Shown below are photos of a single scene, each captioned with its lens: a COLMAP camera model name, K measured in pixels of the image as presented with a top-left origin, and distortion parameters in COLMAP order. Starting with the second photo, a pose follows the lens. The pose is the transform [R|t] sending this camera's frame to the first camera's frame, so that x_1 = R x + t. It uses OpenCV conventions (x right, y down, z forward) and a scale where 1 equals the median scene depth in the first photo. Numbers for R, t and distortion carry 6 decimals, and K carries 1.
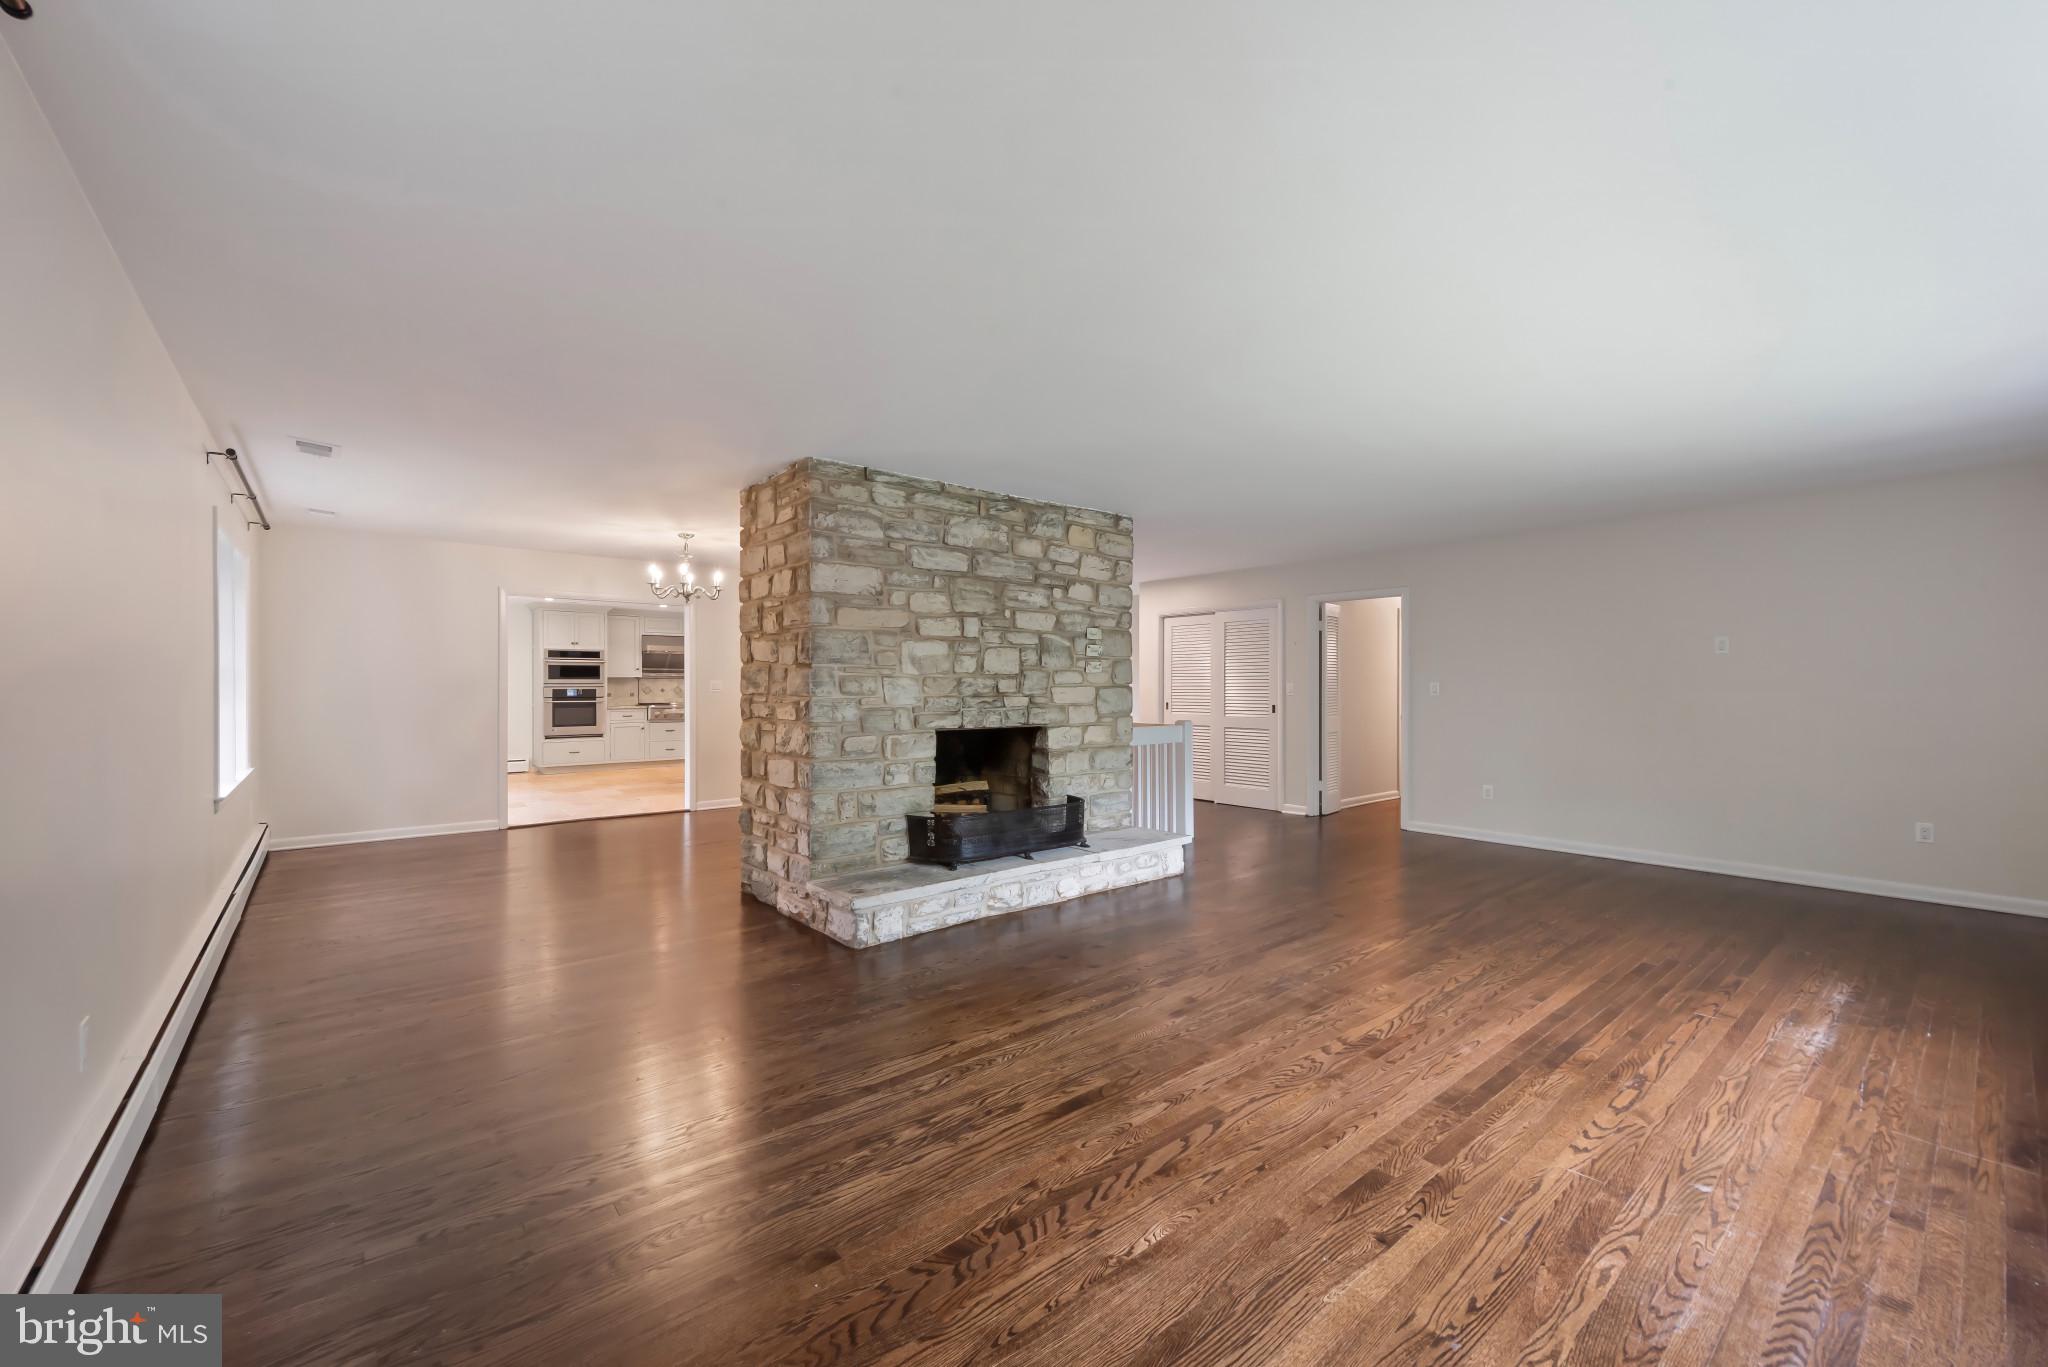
lens RADIAL K [[815.0, 0, 1014.2], [0, 815.0, 685.3], [0, 0, 1]] dist [0.006836, -0.000335]
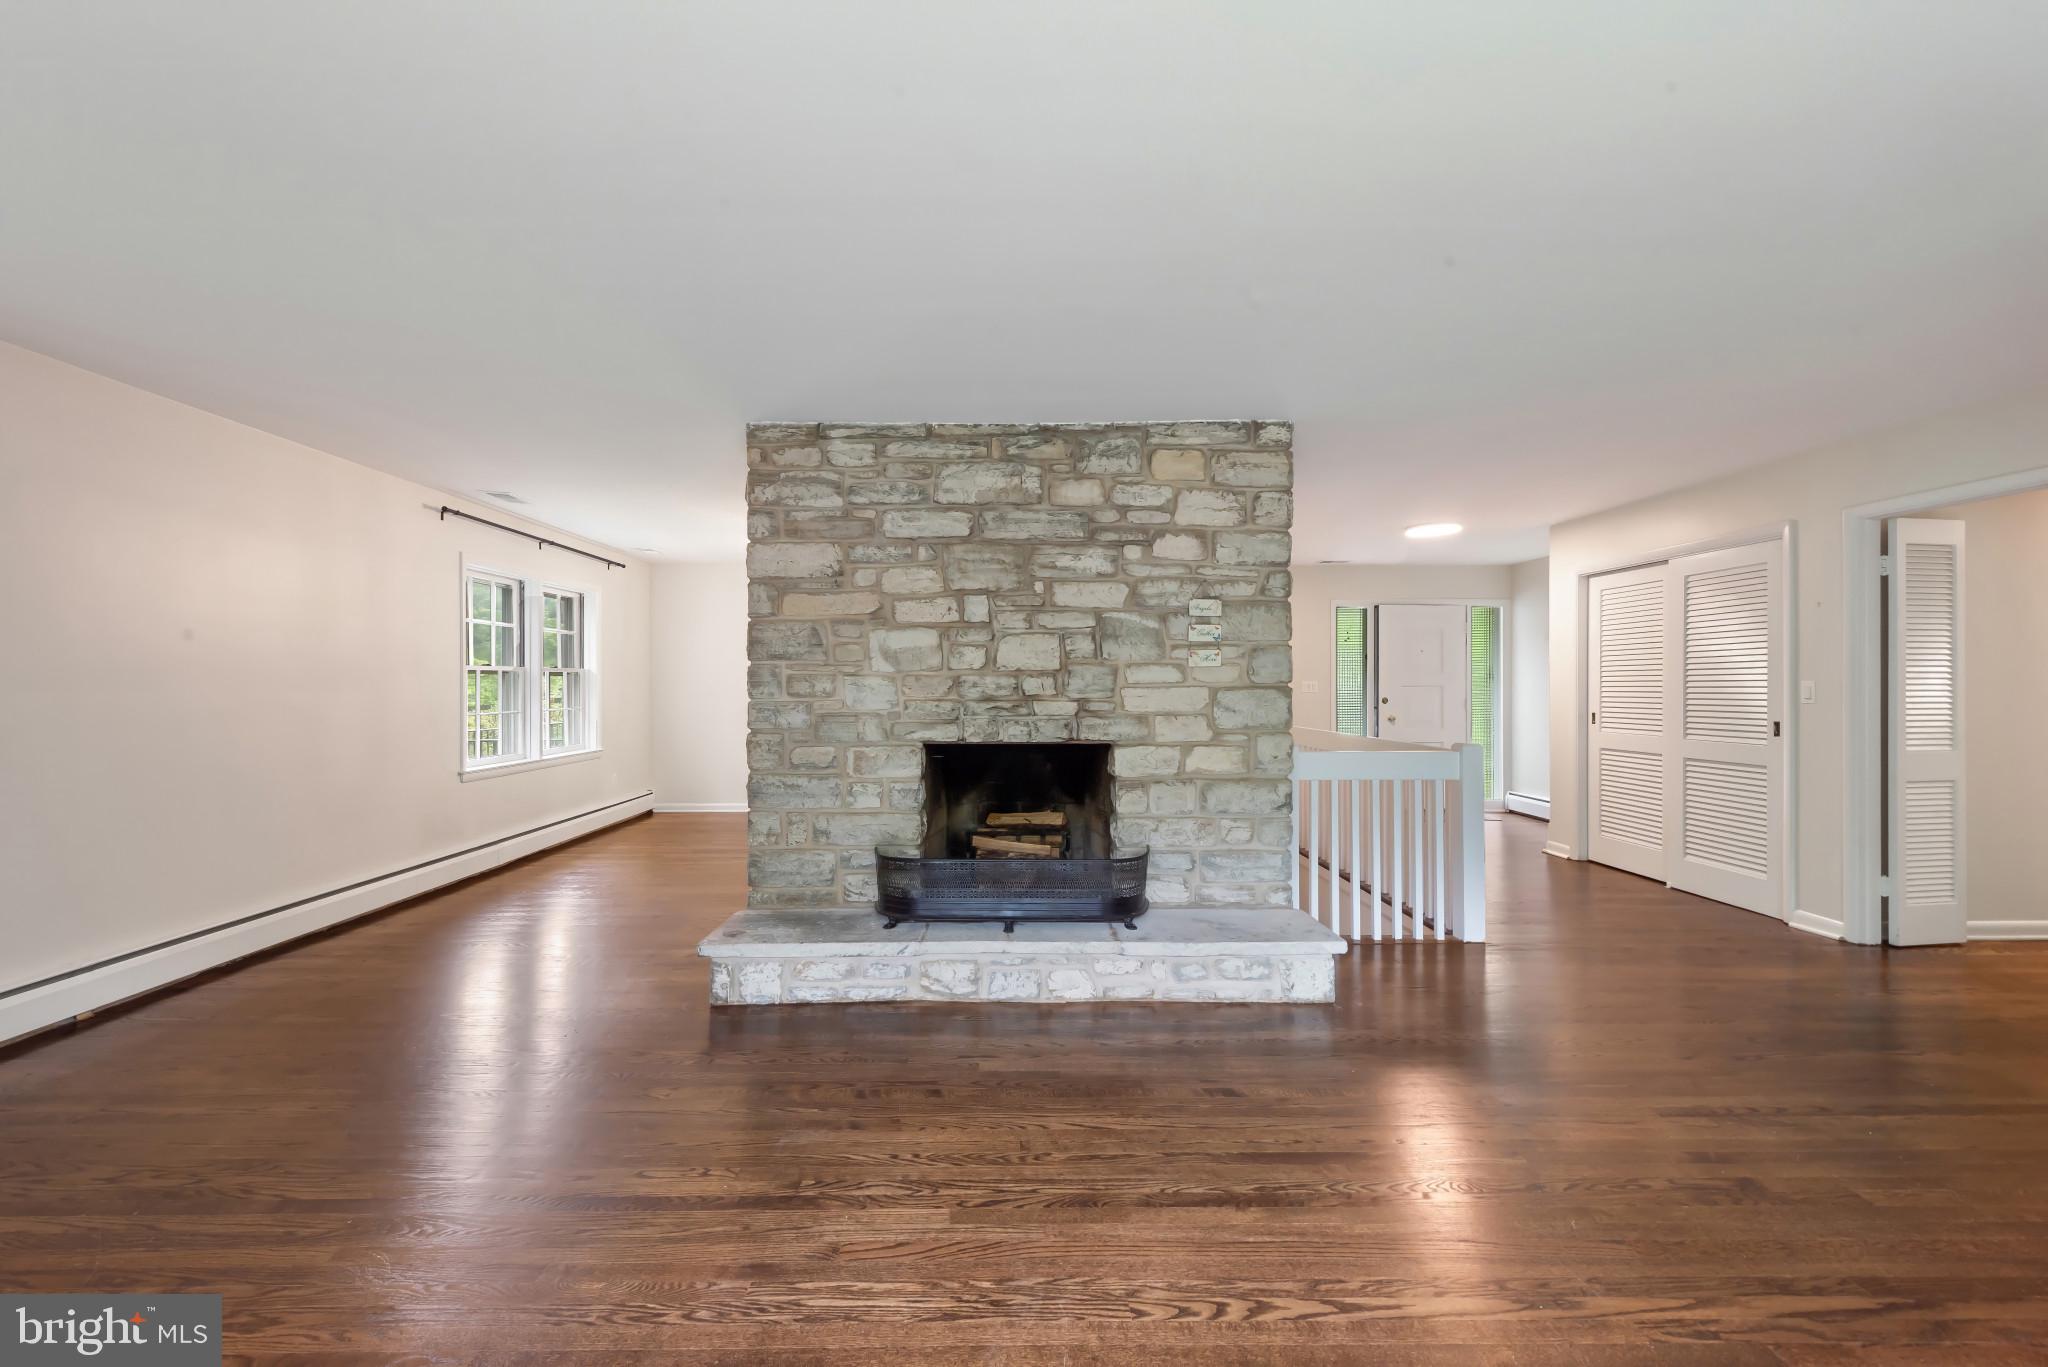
lens RADIAL K [[815.0, 0, 1023.6], [0, 815.0, 682.0], [0, 0, 1]] dist [0.006836, -0.000335]
pose [[0.773108, -0.002845, -0.634268, 0.442857], [0.000733, 0.999993, -0.003591, -0.000439], [0.634274, 0.002311, 0.773105, 0.428766]]
